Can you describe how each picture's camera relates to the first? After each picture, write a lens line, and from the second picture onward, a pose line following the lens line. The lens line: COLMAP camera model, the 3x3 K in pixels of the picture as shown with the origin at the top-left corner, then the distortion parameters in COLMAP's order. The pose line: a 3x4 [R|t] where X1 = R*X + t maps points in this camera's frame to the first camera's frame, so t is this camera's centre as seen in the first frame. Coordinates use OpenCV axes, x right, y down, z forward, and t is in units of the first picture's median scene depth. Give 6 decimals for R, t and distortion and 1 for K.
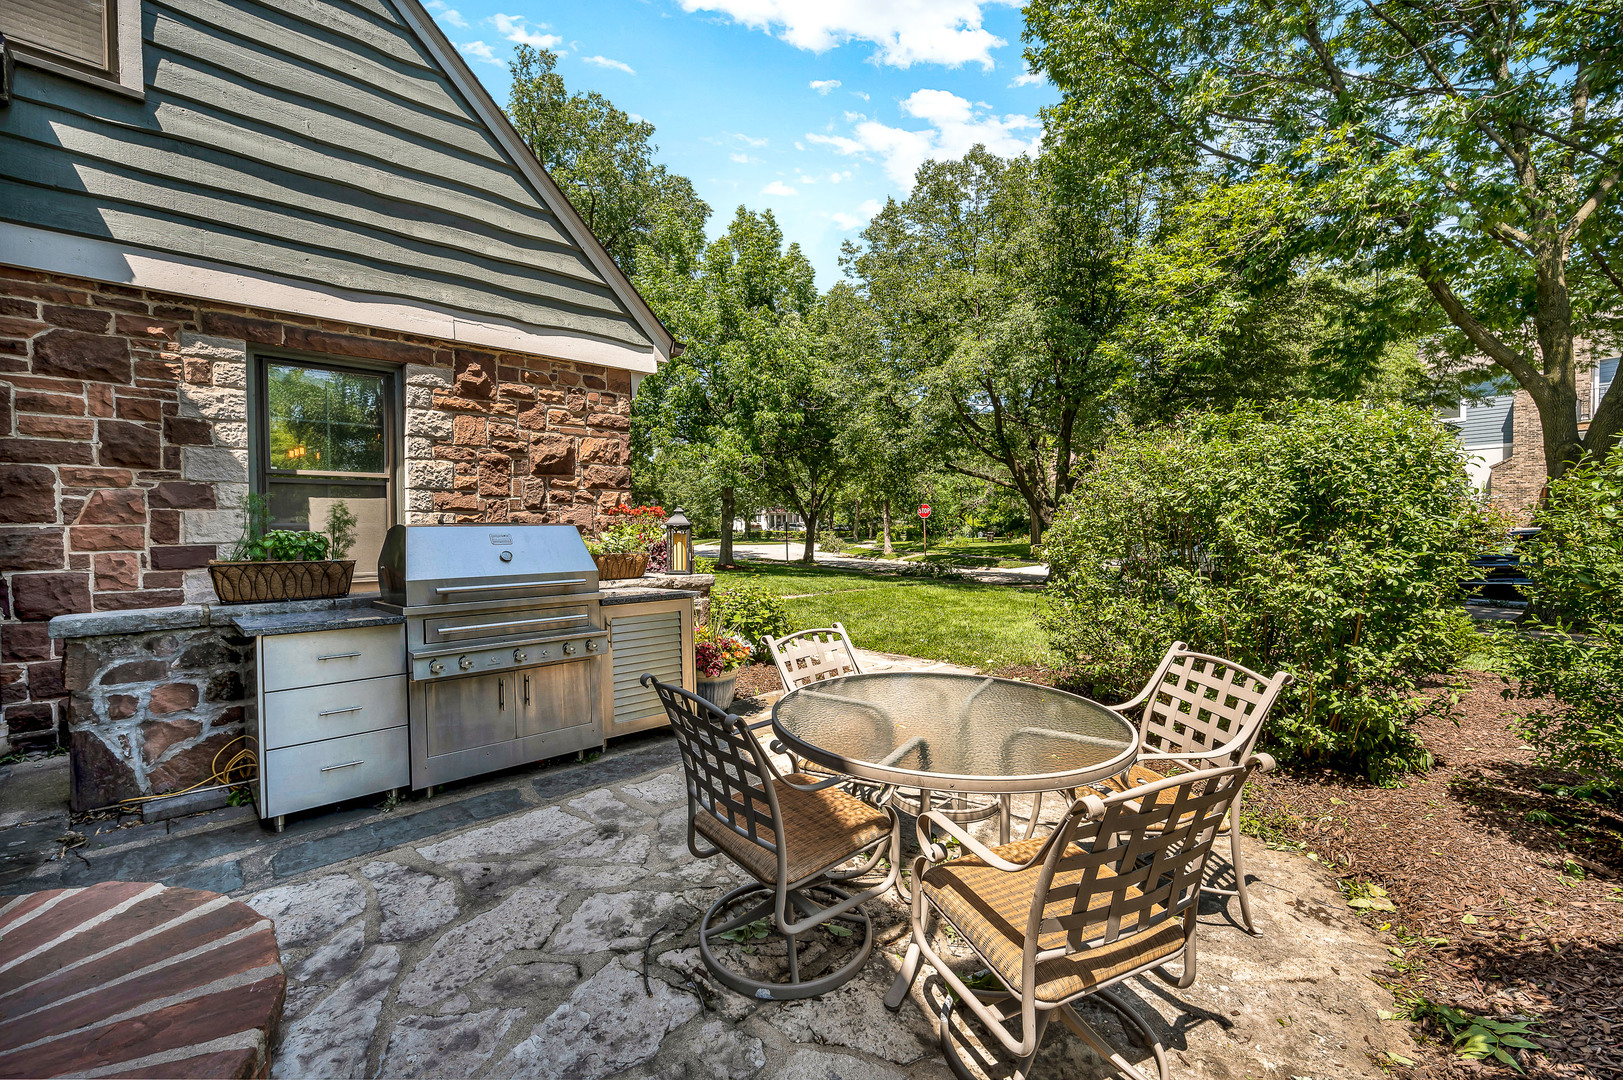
lens RADIAL K [[684.4, 0, 808.3], [0, 684.4, 539.6], [0, 0, 1]] dist [-0.000104, 0.000211]
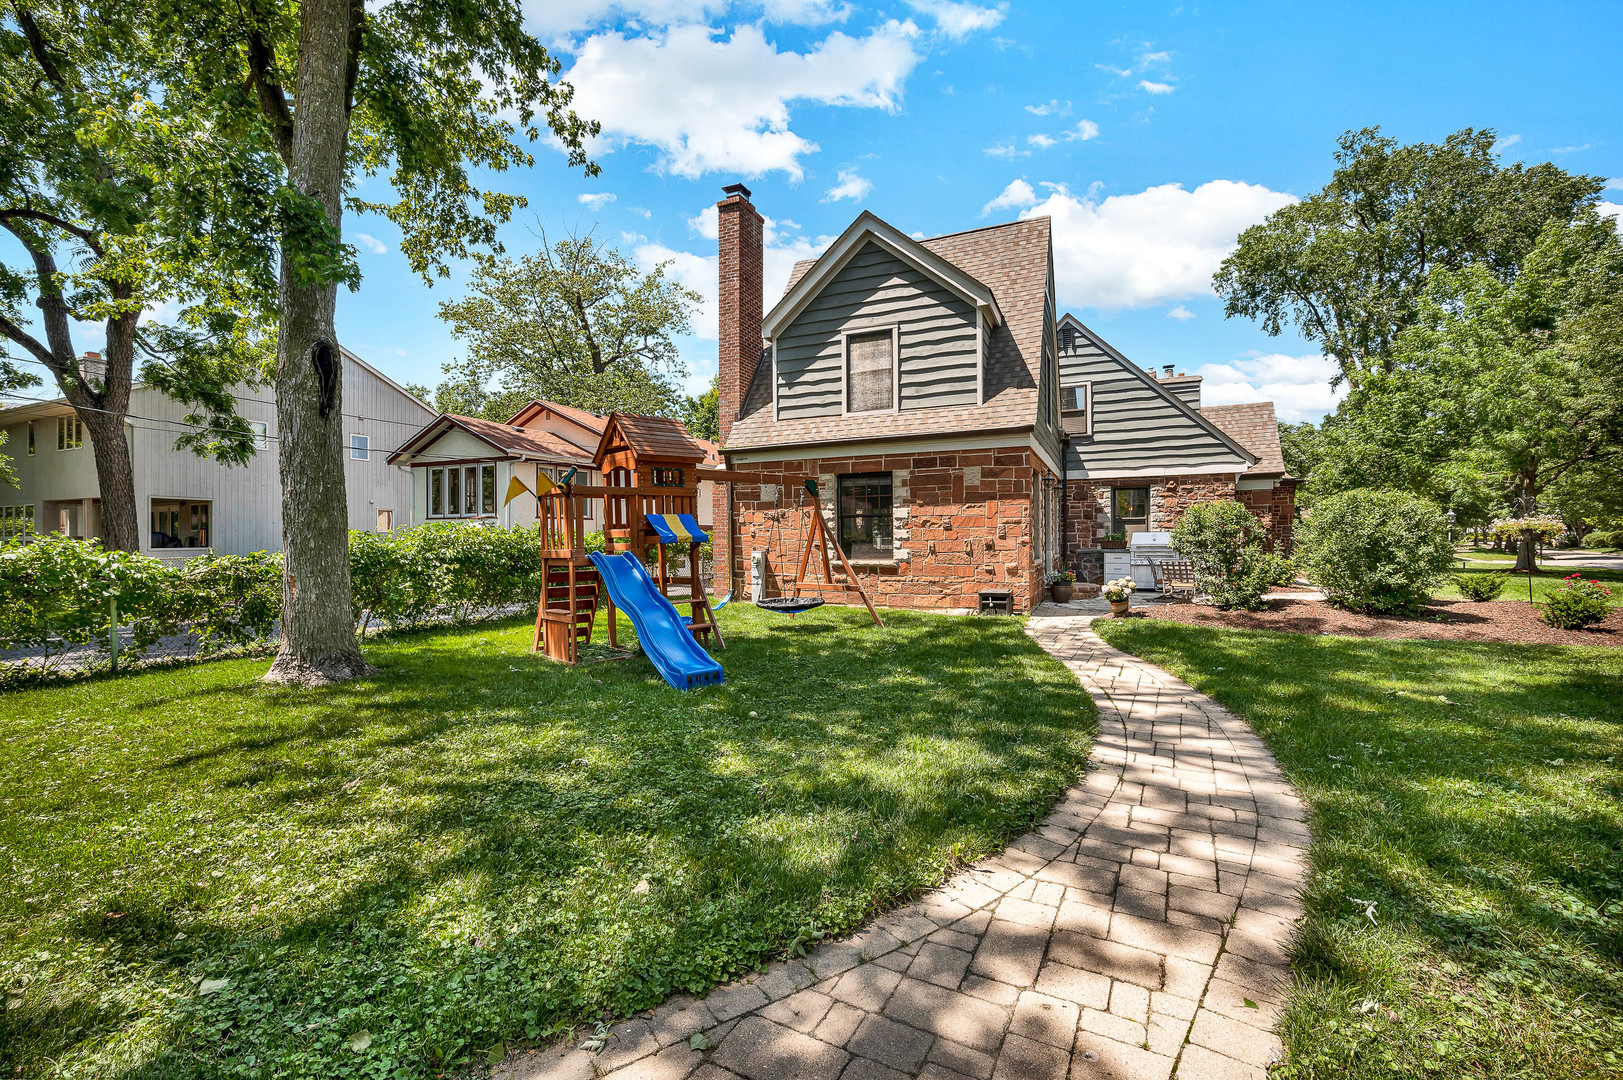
lens RADIAL K [[684.4, 0, 821.4], [0, 684.4, 540.8], [0, 0, 1]] dist [-0.000104, 0.000211]
pose [[0.396793, -0.001473, -0.917907, 2.024358], [-0.018369, 0.999786, -0.009545, 0.088990], [0.917724, 0.020649, 0.396681, -1.979059]]
